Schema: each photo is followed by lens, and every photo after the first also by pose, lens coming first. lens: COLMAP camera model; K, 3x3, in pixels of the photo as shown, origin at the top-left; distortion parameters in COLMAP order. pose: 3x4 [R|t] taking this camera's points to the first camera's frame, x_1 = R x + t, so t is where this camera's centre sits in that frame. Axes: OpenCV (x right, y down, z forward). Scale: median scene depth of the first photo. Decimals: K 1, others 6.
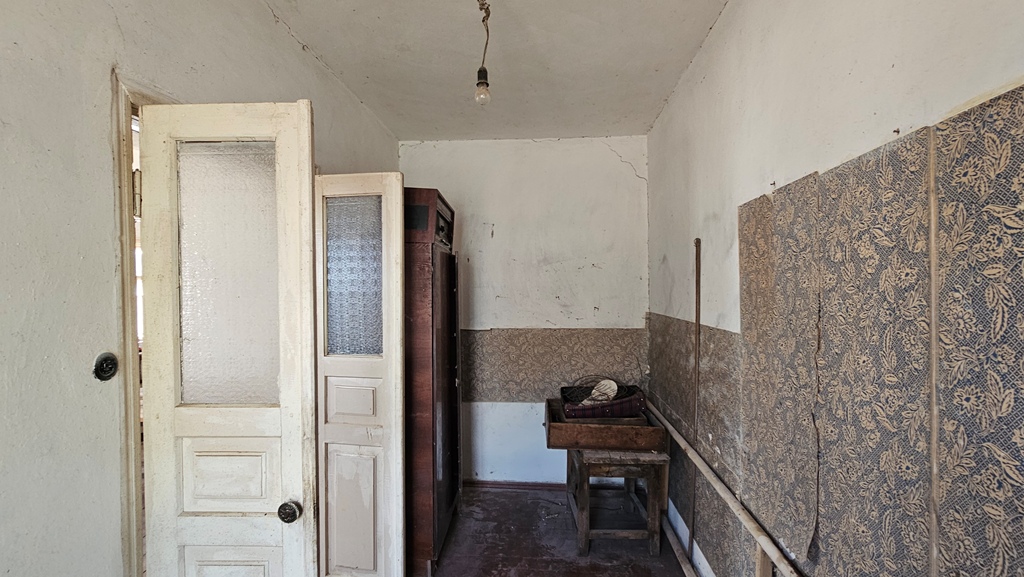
lens RADIAL K [[631.5, 0, 506.0], [0, 631.5, 294.4], [0, 0, 1]] dist [-0.003240, 0.001810]
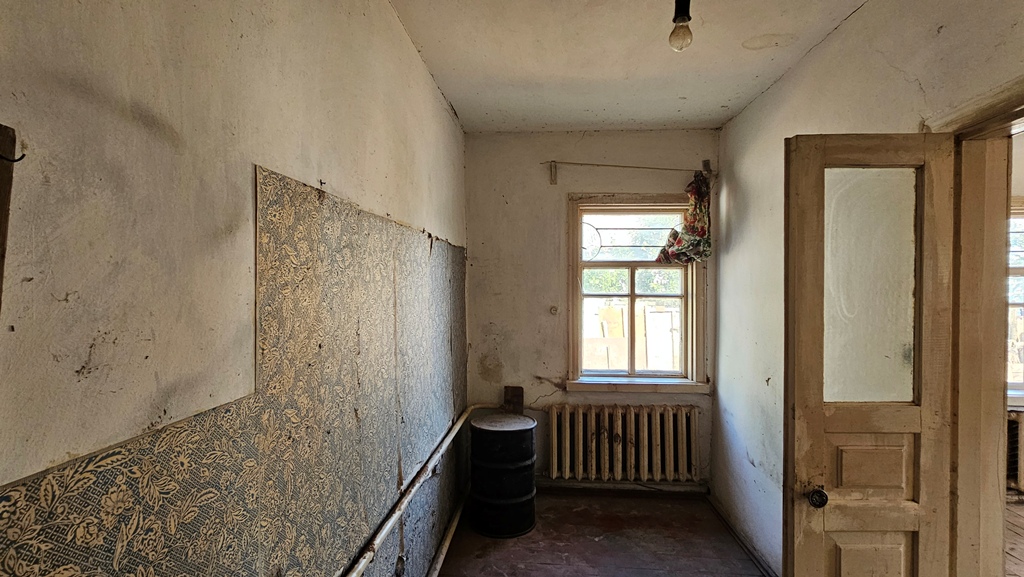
lens RADIAL K [[631.5, 0, 506.0], [0, 631.5, 294.4], [0, 0, 1]] dist [-0.003240, 0.001810]
pose [[-0.996600, -0.001902, 0.082369, 0.141162], [-0.000140, 0.999771, 0.021393, -0.055868], [-0.082391, 0.021309, -0.996372, 2.257365]]
